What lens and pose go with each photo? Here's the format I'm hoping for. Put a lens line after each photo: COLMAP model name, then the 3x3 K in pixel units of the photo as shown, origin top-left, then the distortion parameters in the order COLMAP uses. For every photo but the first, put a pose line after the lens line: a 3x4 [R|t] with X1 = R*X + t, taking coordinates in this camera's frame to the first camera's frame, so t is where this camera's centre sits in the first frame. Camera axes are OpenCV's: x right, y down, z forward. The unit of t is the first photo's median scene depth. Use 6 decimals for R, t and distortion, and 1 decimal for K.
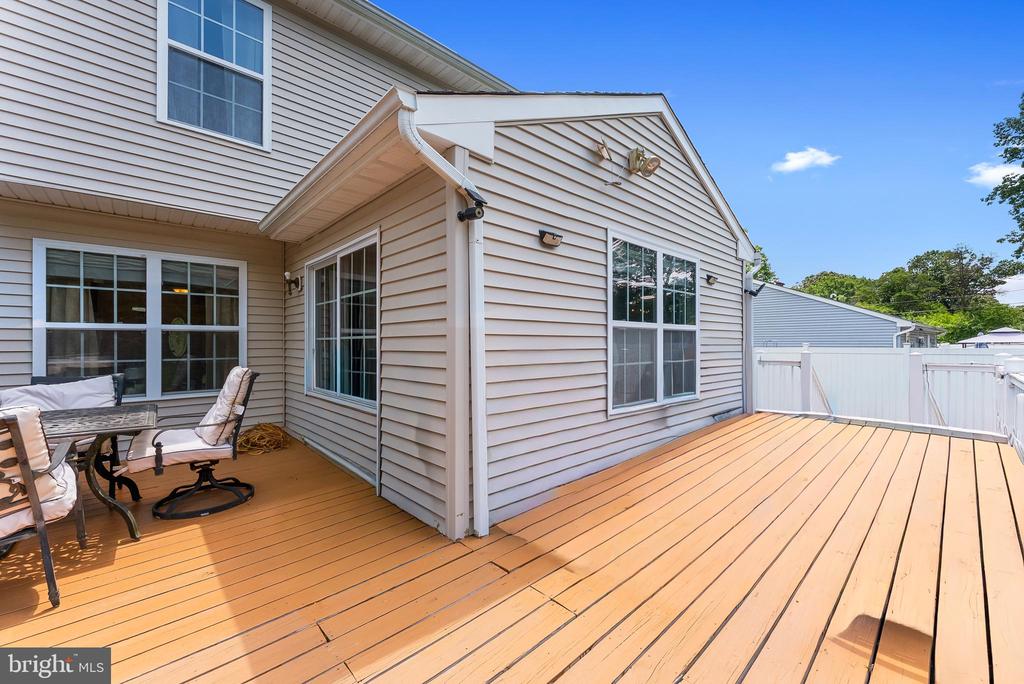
lens RADIAL K [[412.5, 0, 515.3], [0, 412.5, 340.9], [0, 0, 1]] dist [-0.000125, 0.000110]
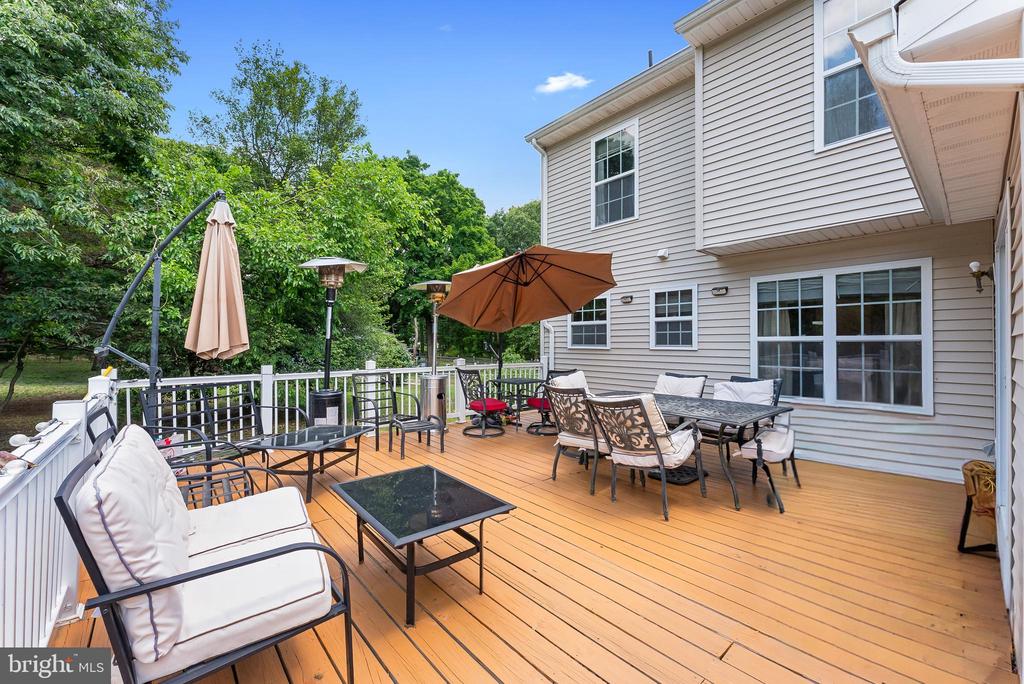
lens RADIAL K [[412.5, 0, 515.1], [0, 412.5, 340.7], [0, 0, 1]] dist [-0.000125, 0.000110]
pose [[-0.029956, -0.003614, -0.999545, 0.243328], [0.003636, 0.999986, -0.003725, -0.027327], [0.999545, -0.003746, -0.029943, 0.209950]]
